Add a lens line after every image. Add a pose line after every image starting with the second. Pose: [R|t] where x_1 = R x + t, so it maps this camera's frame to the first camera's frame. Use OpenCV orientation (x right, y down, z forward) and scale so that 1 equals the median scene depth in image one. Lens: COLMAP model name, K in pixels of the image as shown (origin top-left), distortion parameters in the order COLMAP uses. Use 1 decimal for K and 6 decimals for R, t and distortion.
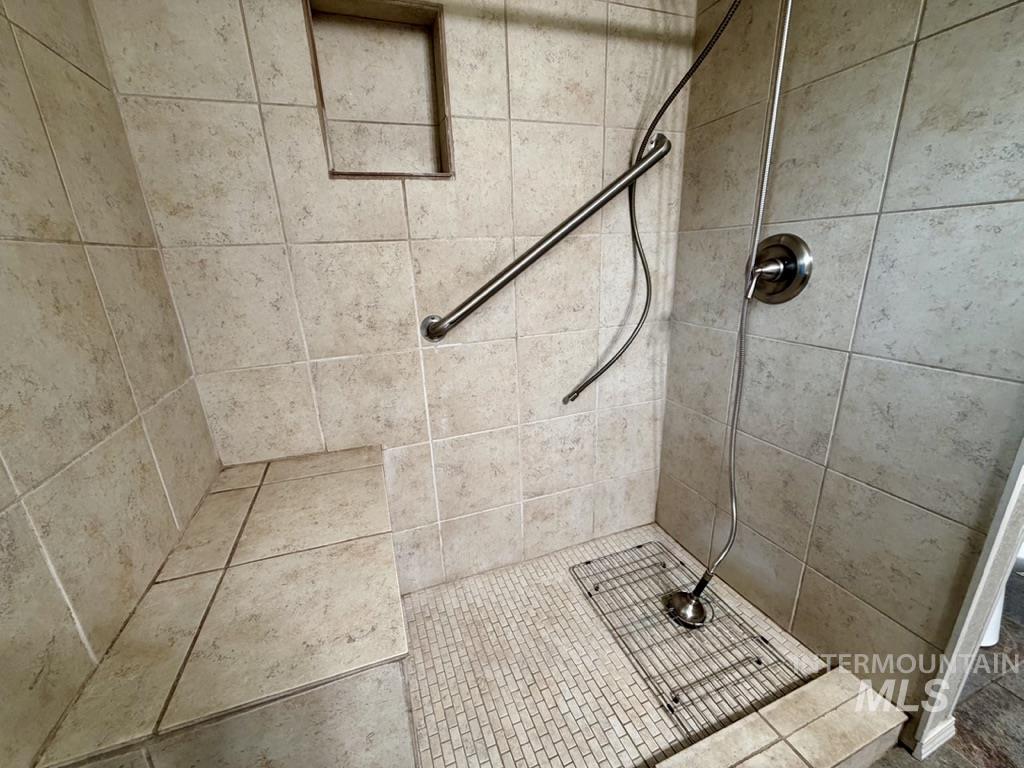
lens RADIAL K [[407.0, 0, 509.6], [0, 407.0, 386.5], [0, 0, 1]] dist [0.000463, -0.000025]
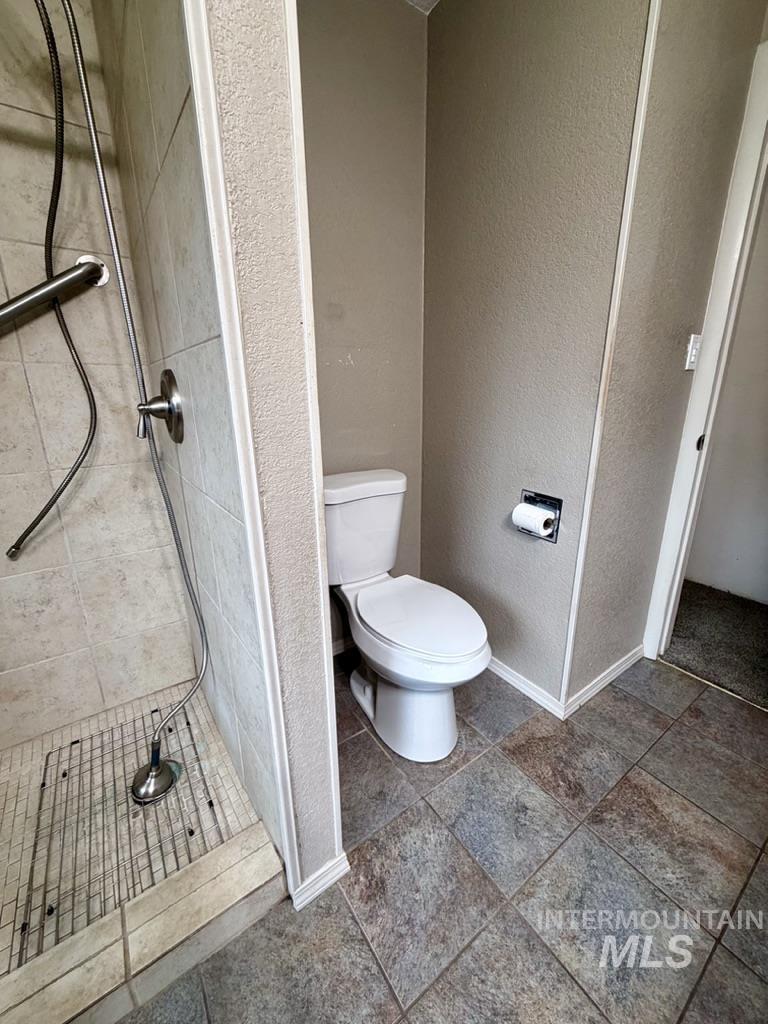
lens RADIAL K [[407.0, 0, 387.6], [0, 407.0, 507.2], [0, 0, 1]] dist [0.000463, -0.000025]
pose [[0.965820, -0.042644, 0.255682, 0.637089], [0.050741, 0.998395, -0.025150, -0.006809], [-0.254199, 0.037264, 0.966434, -0.015897]]
